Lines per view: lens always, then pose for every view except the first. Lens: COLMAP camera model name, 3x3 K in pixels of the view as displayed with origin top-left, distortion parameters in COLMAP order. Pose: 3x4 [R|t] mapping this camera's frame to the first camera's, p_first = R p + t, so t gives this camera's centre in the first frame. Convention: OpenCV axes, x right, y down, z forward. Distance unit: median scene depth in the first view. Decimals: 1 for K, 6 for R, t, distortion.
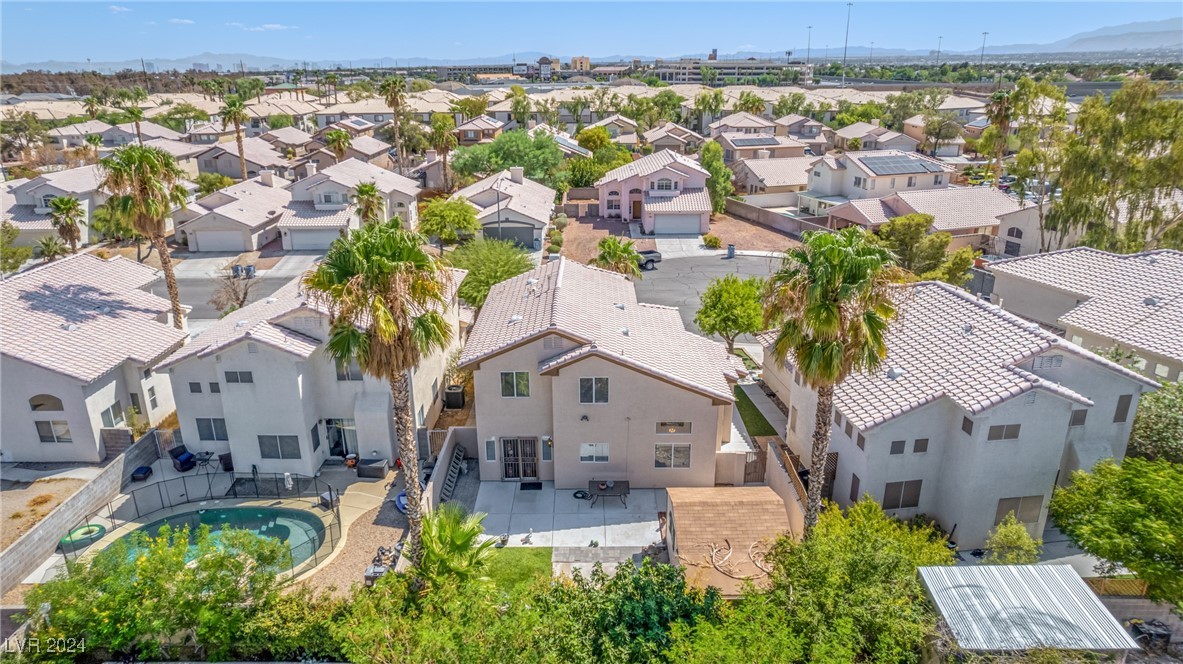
lens RADIAL K [[757.1, 0, 591.5], [0, 757.1, 332.0], [0, 0, 1]] dist [-0.078859, 0.069294]
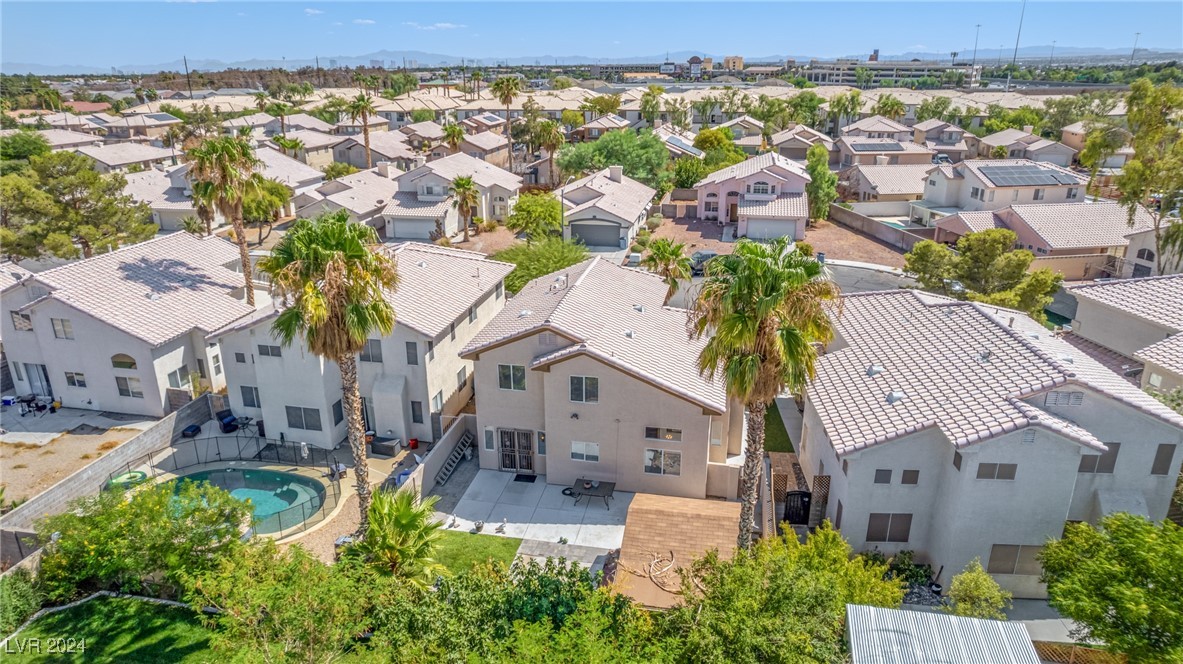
lens RADIAL K [[757.1, 0, 591.5], [0, 757.1, 332.0], [0, 0, 1]] dist [-0.078859, 0.069294]
pose [[0.980558, 0.067633, -0.184207, 0.081932], [-0.067435, 0.997697, 0.007347, -0.002910], [0.184280, 0.005218, 0.982860, 0.005919]]
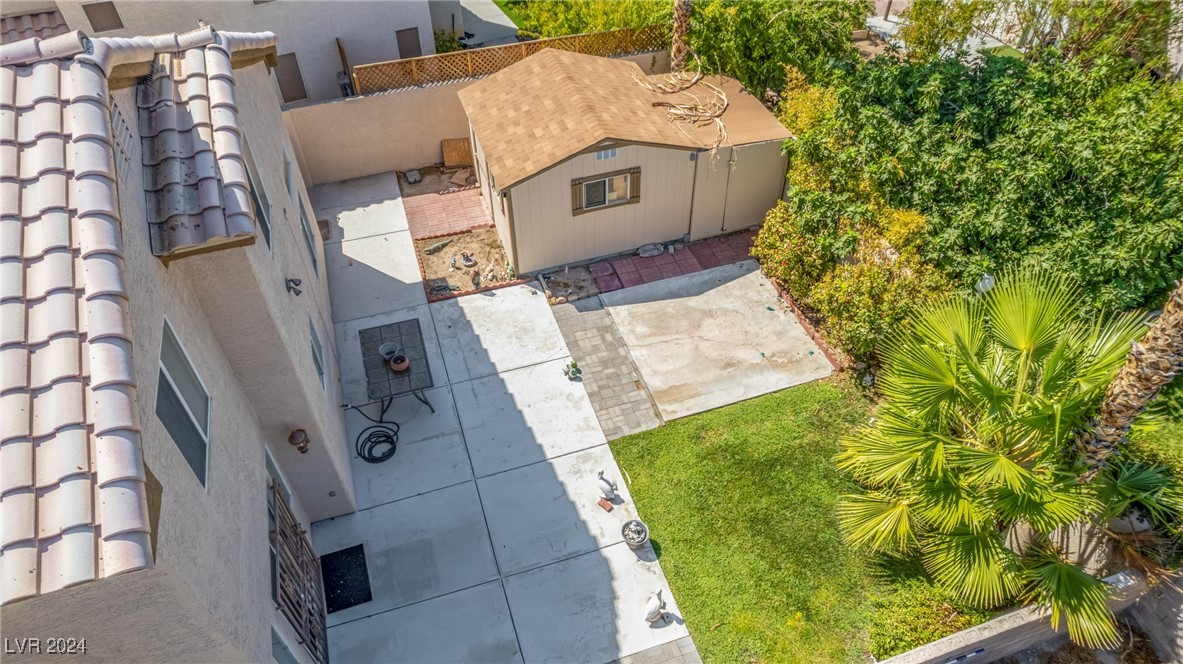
lens RADIAL K [[757.1, 0, 591.5], [0, 757.1, 332.0], [0, 0, 1]] dist [-0.078859, 0.069294]
pose [[-0.313674, -0.657664, 0.684899, -0.117628], [0.331281, 0.600181, 0.728036, -0.024901], [-0.889866, 0.455260, 0.029610, 0.381913]]
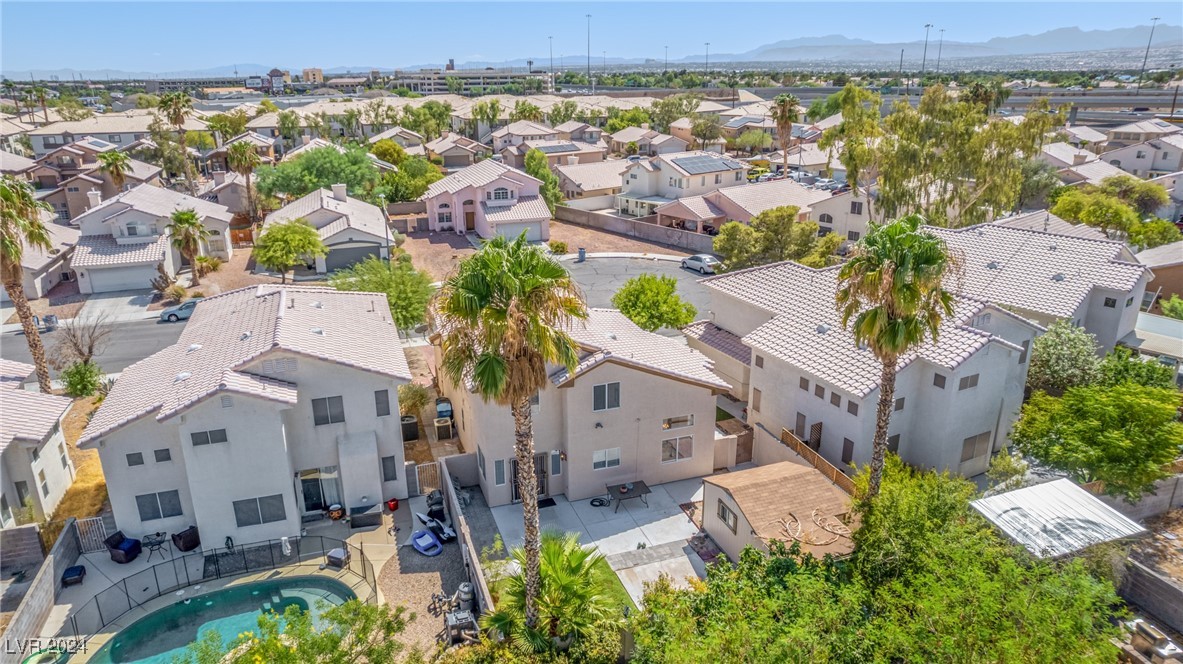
lens RADIAL K [[757.1, 0, 591.5], [0, 757.1, 332.0], [0, 0, 1]] dist [-0.078859, 0.069294]
pose [[0.943389, -0.107994, 0.313616, -0.136866], [0.111810, 0.993712, 0.005847, -0.006876], [-0.312276, 0.029549, 0.949532, 0.020786]]
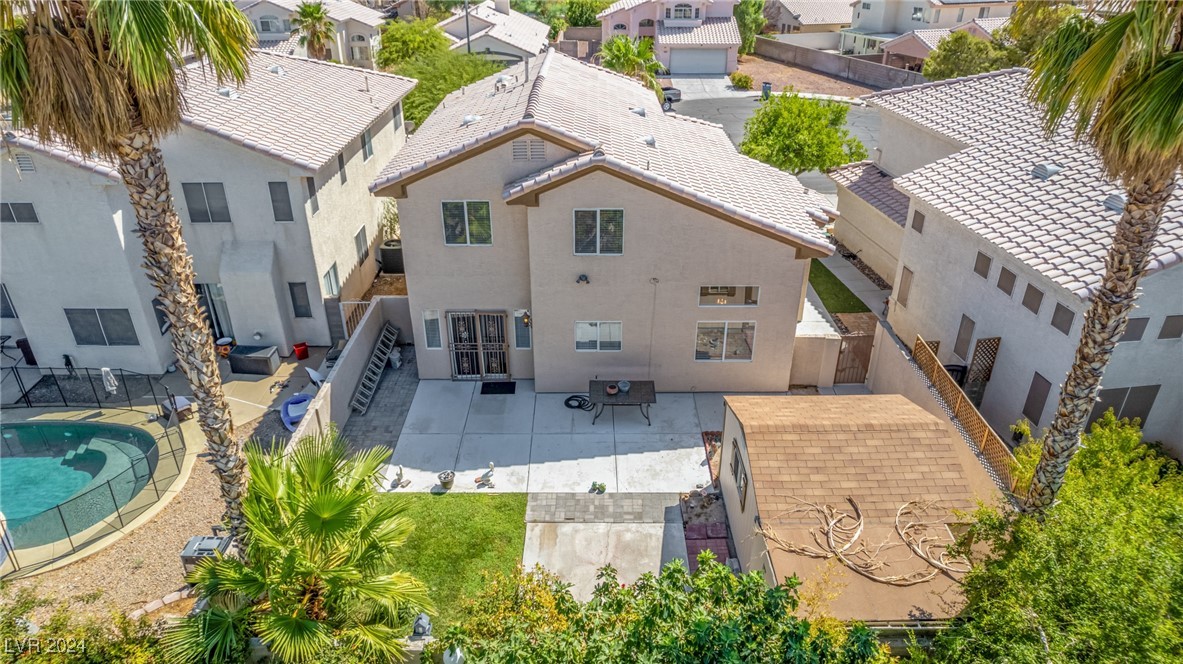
lens RADIAL K [[757.1, 0, 591.5], [0, 757.1, 332.0], [0, 0, 1]] dist [-0.078859, 0.069294]
pose [[0.999994, 0.003524, 0.000474, -0.000966], [-0.003555, 0.988825, 0.149039, 0.028434], [0.000056, -0.149039, 0.988831, 0.171035]]
